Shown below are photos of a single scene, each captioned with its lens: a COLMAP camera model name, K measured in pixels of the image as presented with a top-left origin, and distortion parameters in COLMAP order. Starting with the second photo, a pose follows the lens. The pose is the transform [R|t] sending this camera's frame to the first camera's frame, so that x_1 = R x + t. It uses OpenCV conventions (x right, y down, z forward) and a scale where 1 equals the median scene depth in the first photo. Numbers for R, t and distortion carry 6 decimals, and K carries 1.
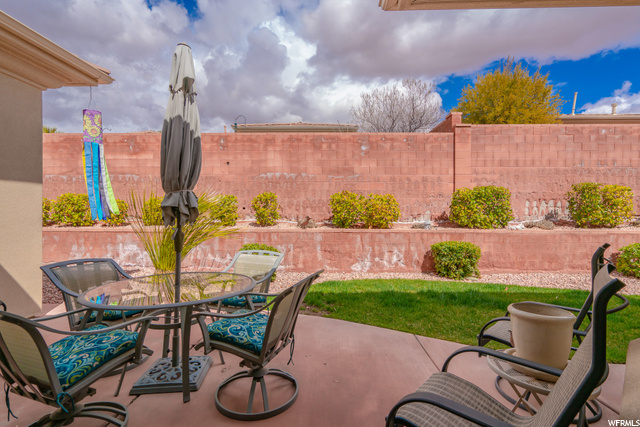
lens RADIAL K [[298.6, 0, 327.6], [0, 298.6, 209.8], [0, 0, 1]] dist [-0.001976, 0.001333]
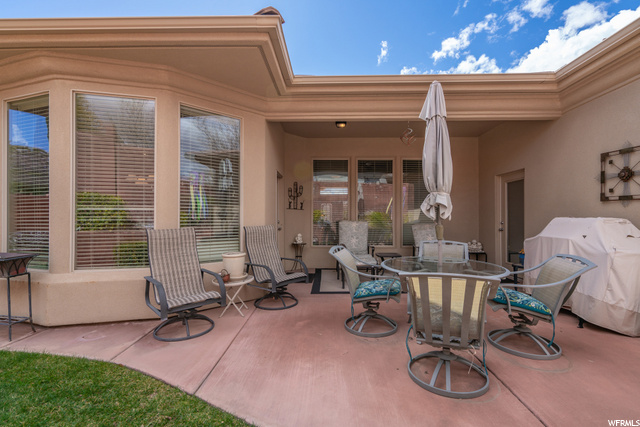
lens RADIAL K [[298.6, 0, 318.3], [0, 298.6, 215.8], [0, 0, 1]] dist [-0.001976, 0.001333]
pose [[-0.999971, -0.001241, -0.007566, 0.012963], [-0.001123, 0.999878, -0.015583, 0.018998], [0.007584, -0.015574, -0.999850, 0.805412]]
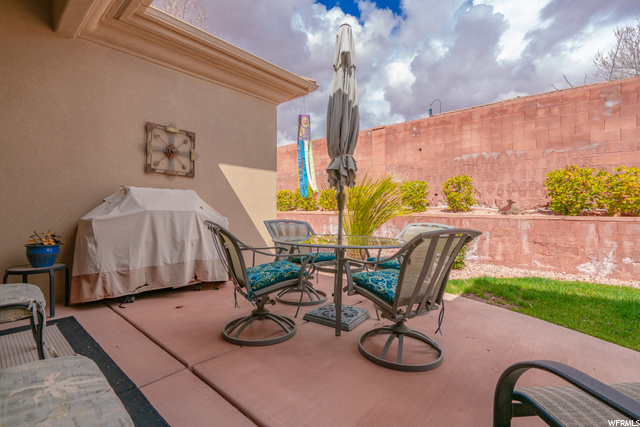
lens RADIAL K [[298.6, 0, 321.1], [0, 298.6, 214.7], [0, 0, 1]] dist [-0.001976, 0.001333]
pose [[0.767278, 0.014570, -0.641149, 0.061499], [-0.002299, 0.999798, 0.019969, 0.046876], [0.641310, -0.013848, 0.767157, 0.026064]]
